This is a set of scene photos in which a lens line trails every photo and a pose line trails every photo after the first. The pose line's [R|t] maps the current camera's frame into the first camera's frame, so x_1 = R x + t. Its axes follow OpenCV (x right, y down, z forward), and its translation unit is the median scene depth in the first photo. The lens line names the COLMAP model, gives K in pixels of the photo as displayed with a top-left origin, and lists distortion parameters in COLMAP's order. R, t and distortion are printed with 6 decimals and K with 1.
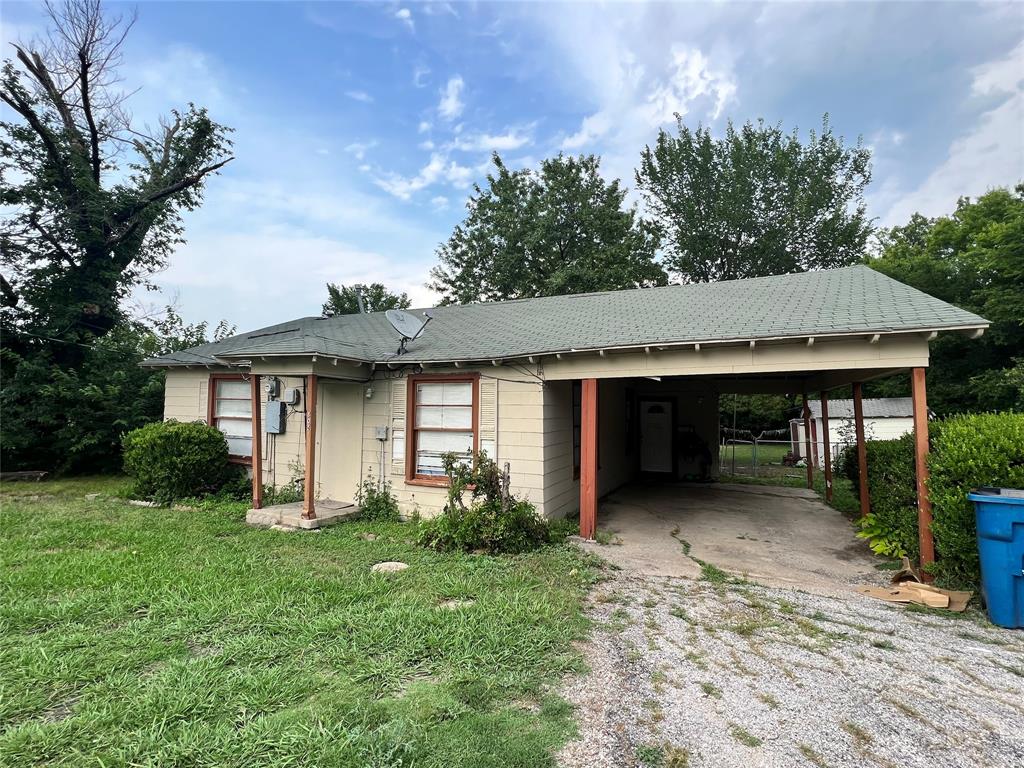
lens RADIAL K [[482.6, 0, 512.0], [0, 482.6, 384.0], [0, 0, 1]] dist [-0.001208, -0.000357]
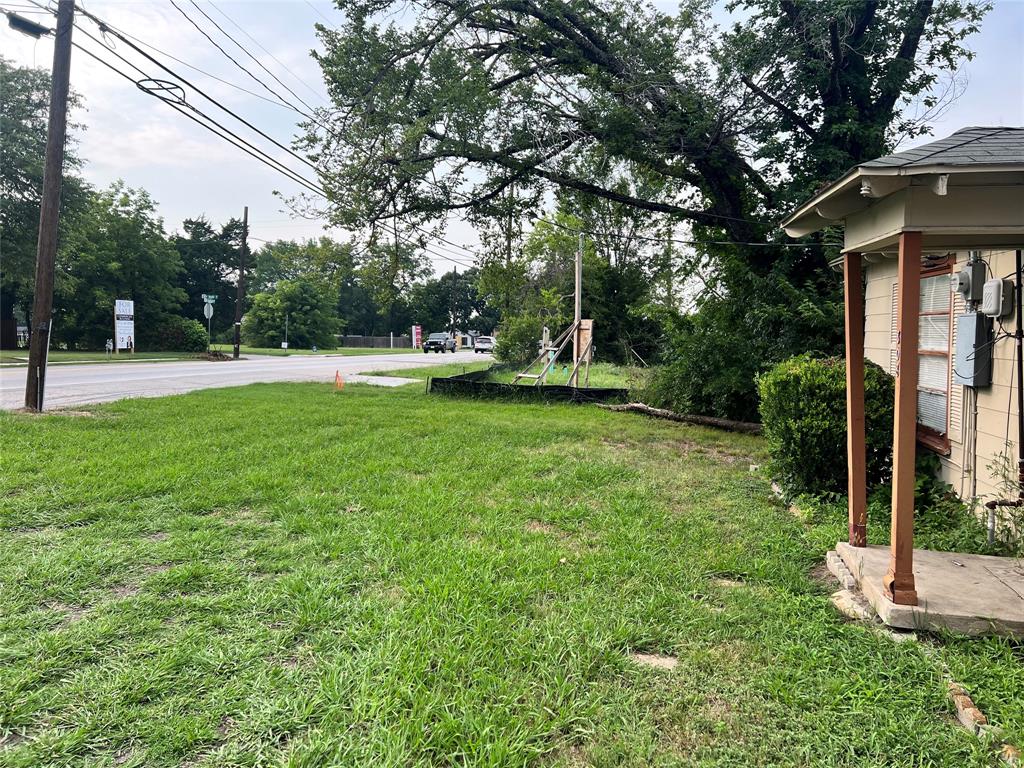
lens RADIAL K [[767.5, 0, 512.0], [0, 767.5, 384.0], [0, 0, 1]] dist [0.083523, -0.087268]
pose [[0.285165, 0.046418, -0.957354, 0.072556], [0.055024, 0.996387, 0.064701, 0.035380], [0.956898, -0.071128, 0.281580, 0.455044]]
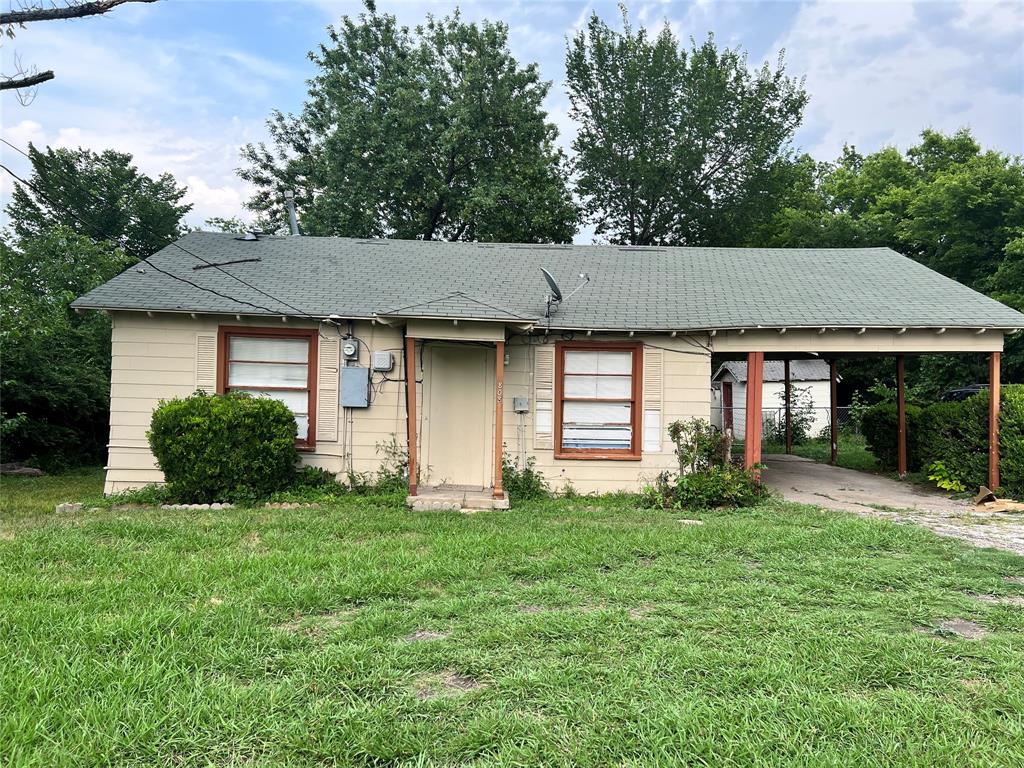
lens RADIAL K [[767.5, 0, 512.0], [0, 767.5, 384.0], [0, 0, 1]] dist [0.083523, -0.087268]
pose [[0.893802, -0.004199, 0.448442, -0.926824], [-0.032180, 0.996778, 0.073474, -0.041071], [-0.447306, -0.080102, 0.890787, -0.260354]]
